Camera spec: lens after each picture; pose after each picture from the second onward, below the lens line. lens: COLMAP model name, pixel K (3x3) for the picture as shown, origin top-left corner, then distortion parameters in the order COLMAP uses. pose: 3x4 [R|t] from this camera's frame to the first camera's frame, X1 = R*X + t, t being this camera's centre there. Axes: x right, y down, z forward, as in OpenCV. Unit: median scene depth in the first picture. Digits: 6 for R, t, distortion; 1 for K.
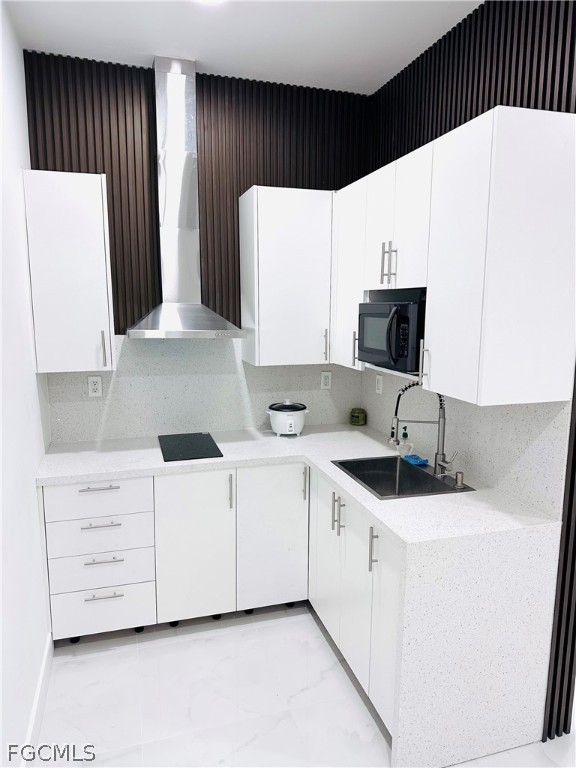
lens RADIAL K [[544.3, 0, 288.0], [0, 544.3, 384.0], [0, 0, 1]] dist [0.033937, -0.000294]
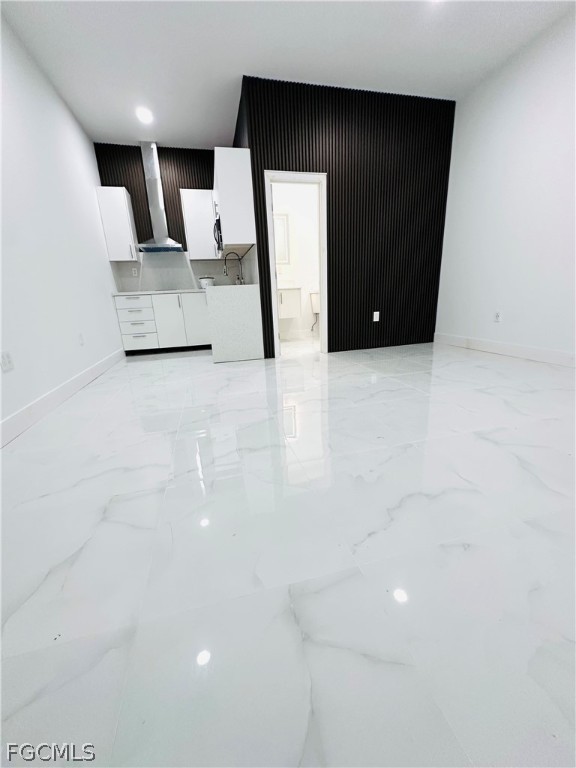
lens RADIAL K [[307.6, 0, 288.0], [0, 307.6, 384.0], [0, 0, 1]] dist [-0.000604, 0.000066]
pose [[0.997854, -0.032525, -0.056836, 0.527459], [0.039501, 0.991207, 0.126288, 0.432069], [0.052229, -0.128262, 0.990364, -0.621026]]
